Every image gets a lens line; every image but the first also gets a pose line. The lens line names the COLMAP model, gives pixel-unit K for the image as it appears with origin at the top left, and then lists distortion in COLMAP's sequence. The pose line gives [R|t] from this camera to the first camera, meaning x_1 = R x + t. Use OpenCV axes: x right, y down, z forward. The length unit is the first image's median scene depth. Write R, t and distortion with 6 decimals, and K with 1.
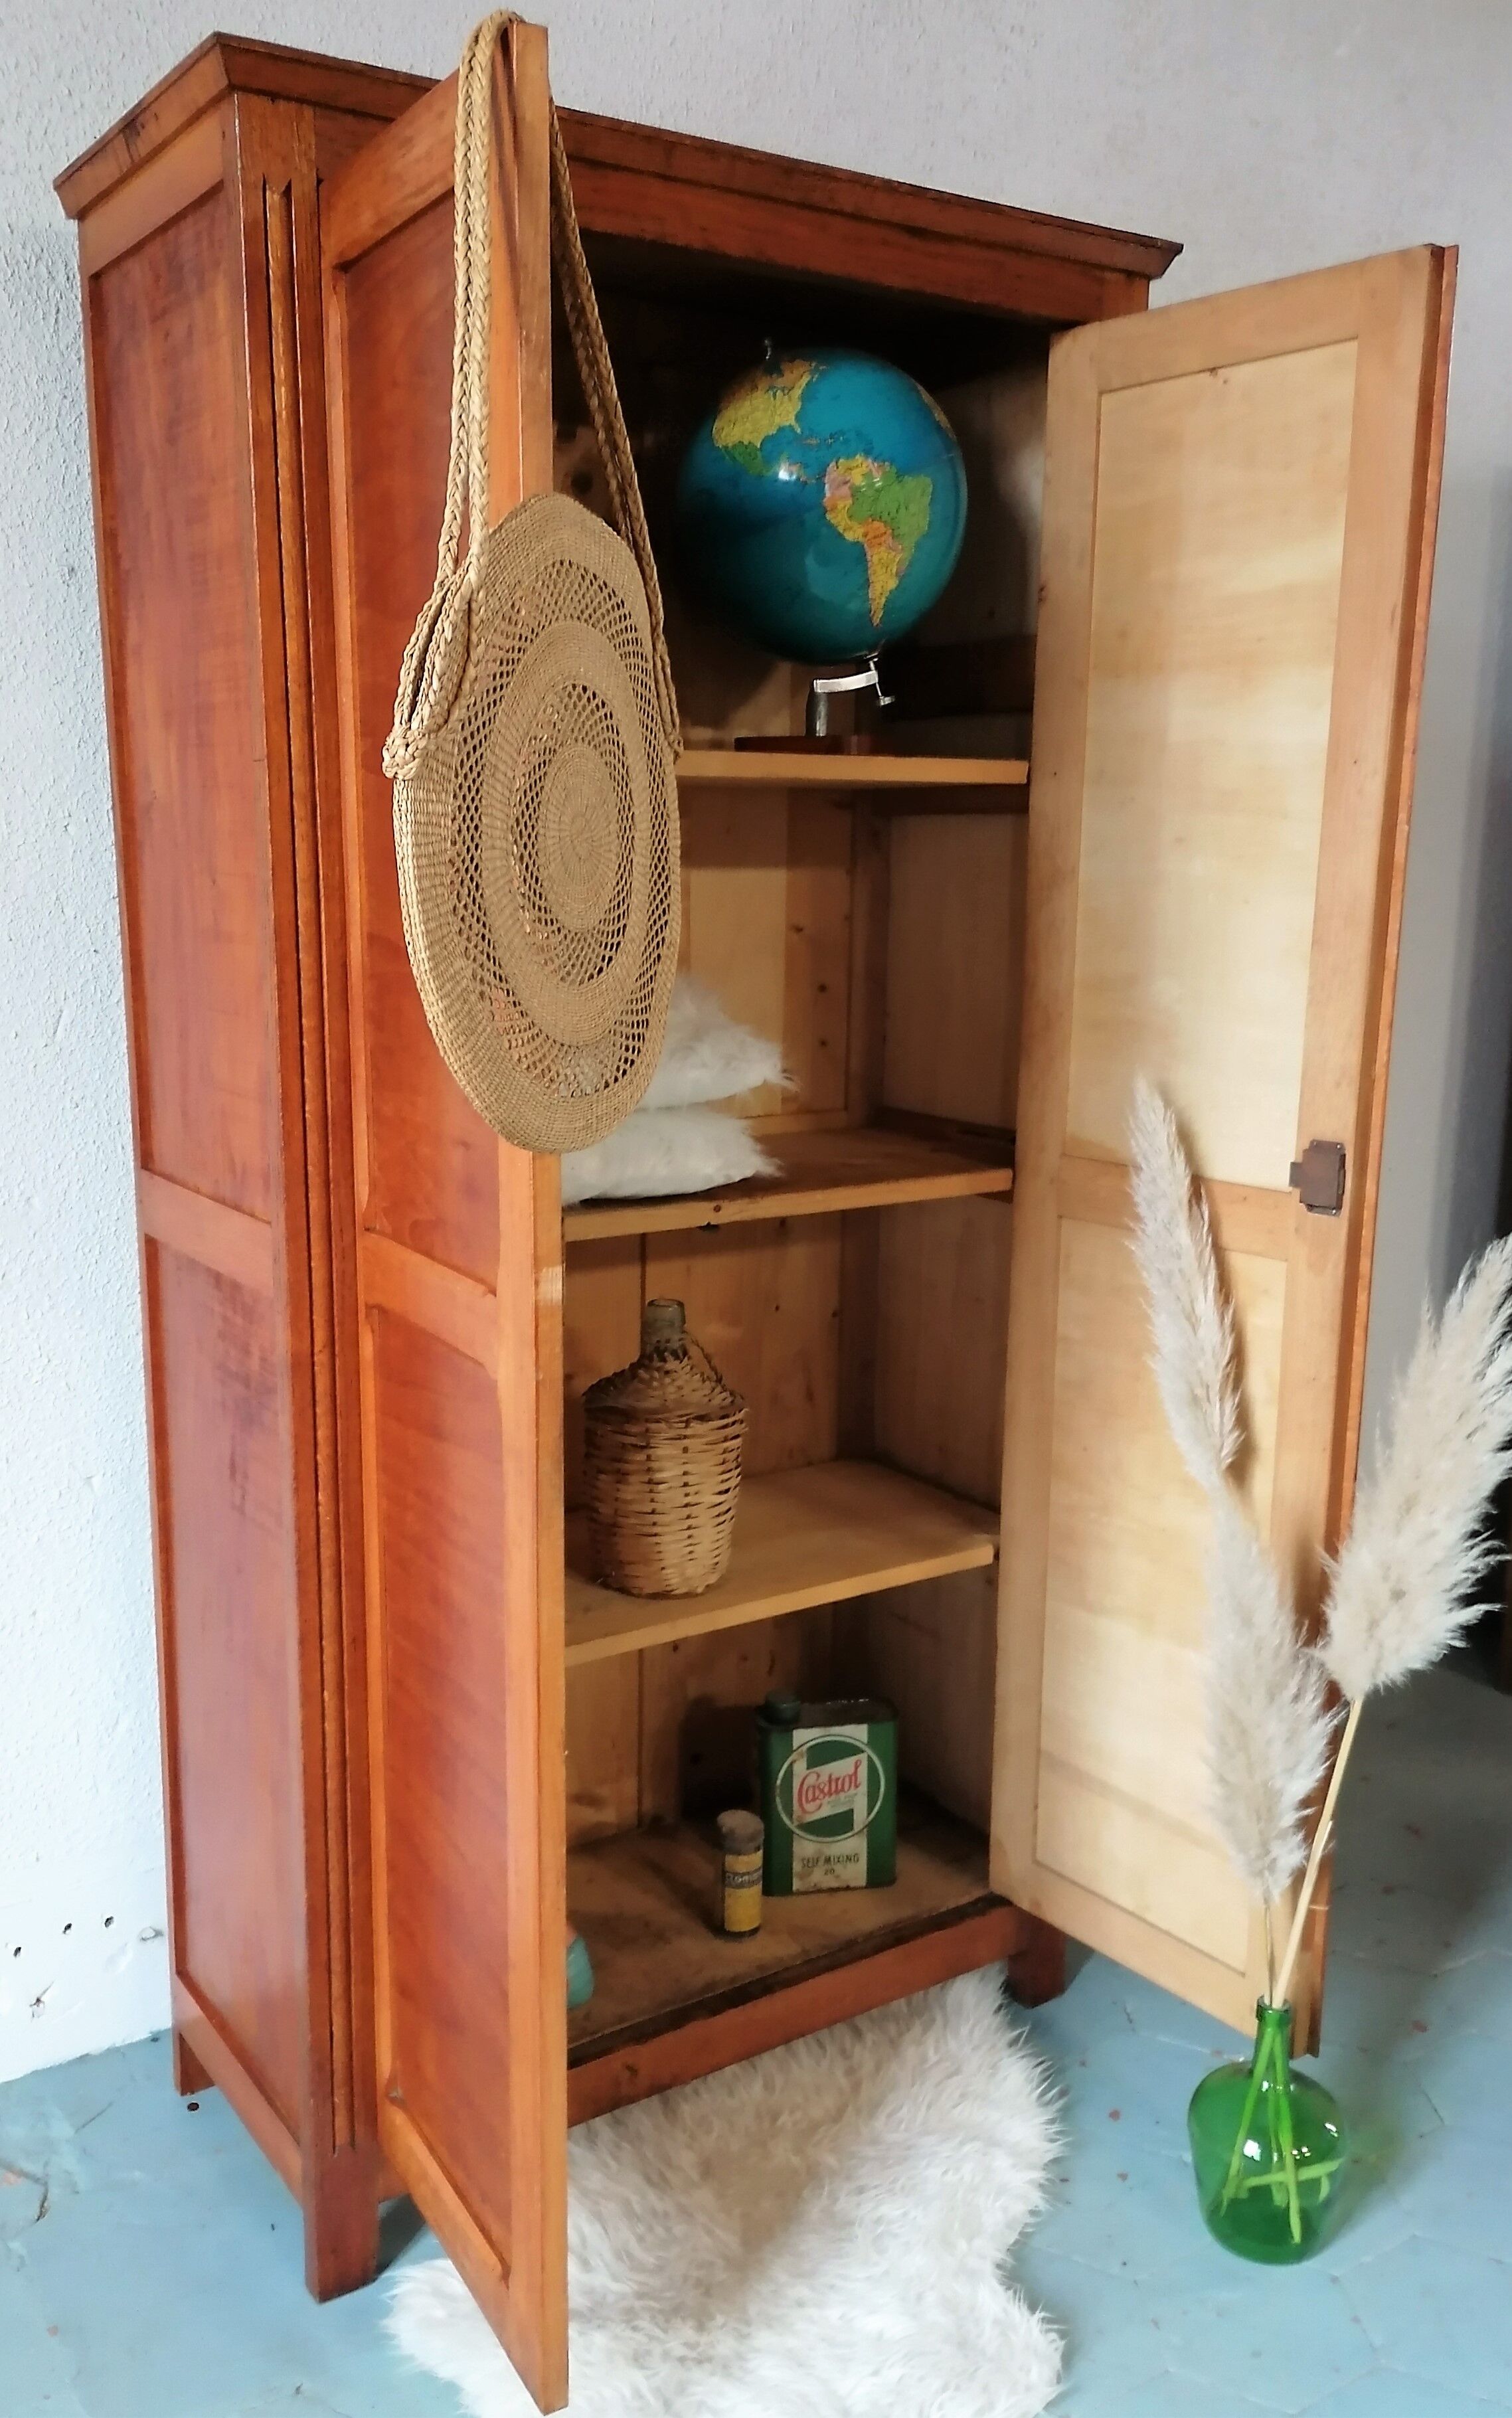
lens RADIAL K [[1989.4, 0, 703.7], [0, 1989.4, 1255.6], [0, 0, 1]] dist [0.120796, -0.172991]
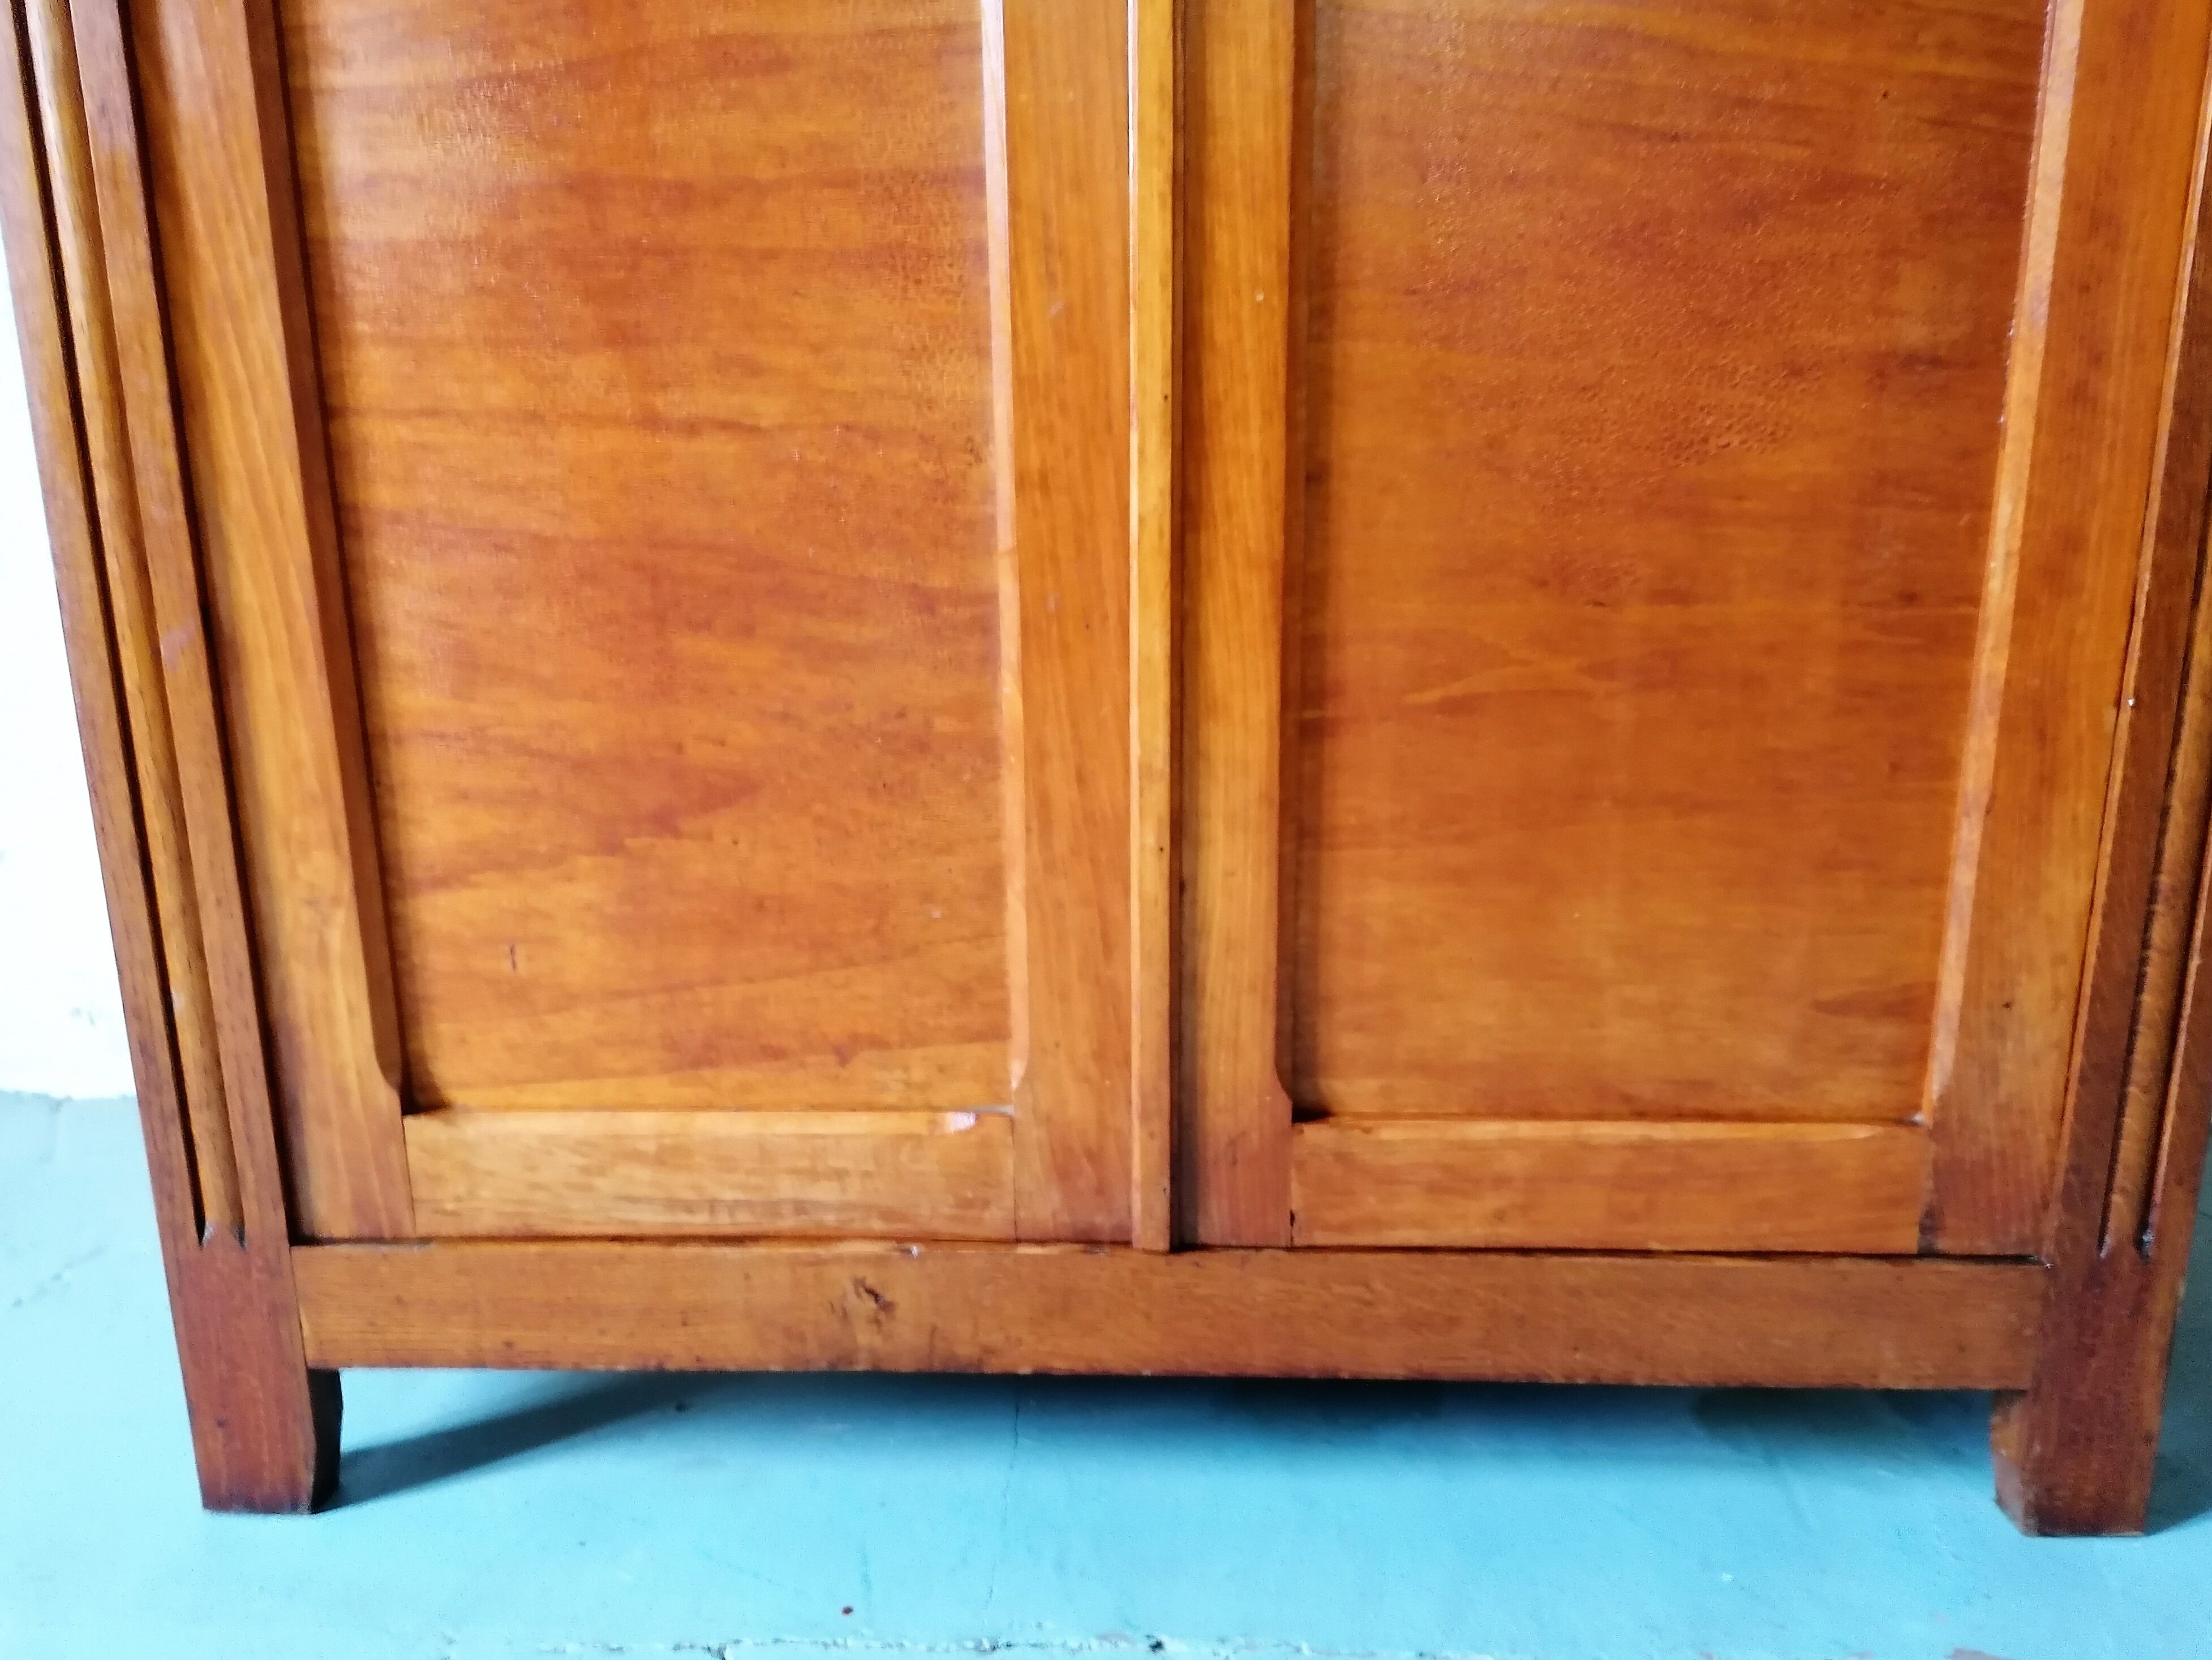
lens RADIAL K [[1697.7, 0, 1094.1], [0, 1697.7, 827.5], [0, 0, 1]] dist [0.103320, -0.137536]
pose [[0.821257, 0.127762, -0.556070, 0.232001], [-0.102368, 0.991786, 0.076685, 0.284948], [0.561300, -0.006054, 0.827590, 0.769380]]
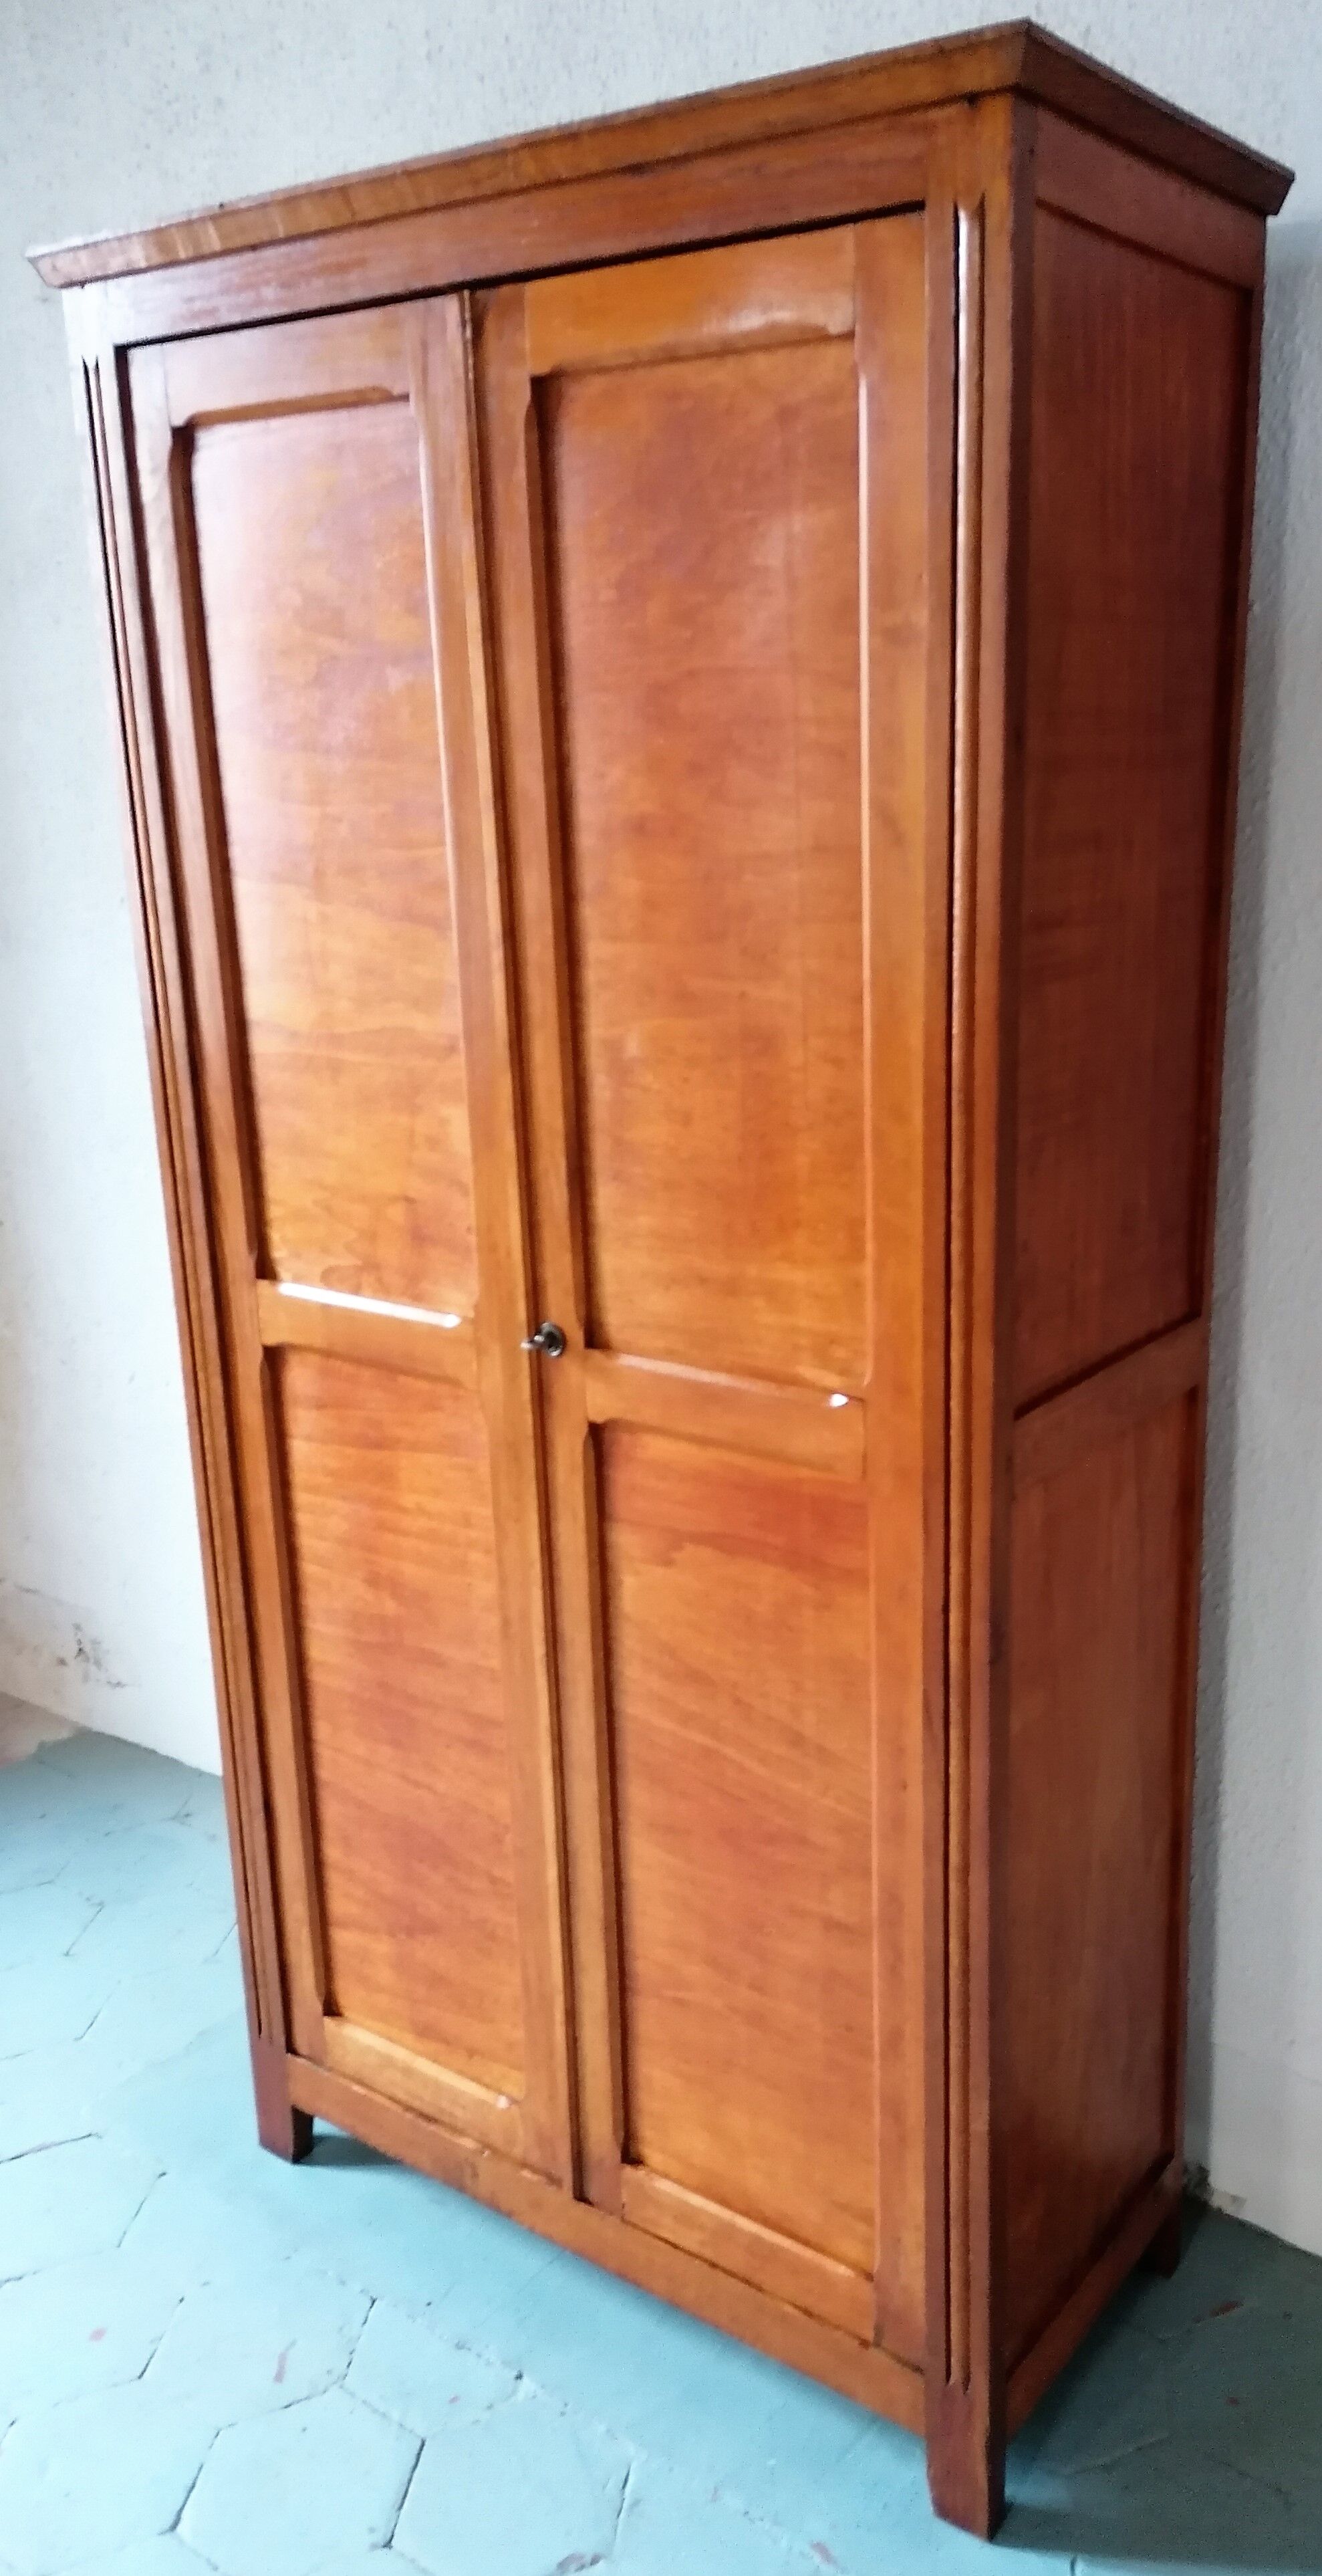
lens RADIAL K [[1995.0, 0, 830.8], [0, 1995.0, 1330.9], [0, 0, 1]] dist [0.102593, -0.131196]
pose [[0.387491, 0.247781, -0.887950, 0.901370], [-0.176851, 0.965292, 0.192187, -0.243042], [0.904751, 0.082564, 0.417862, 0.775238]]
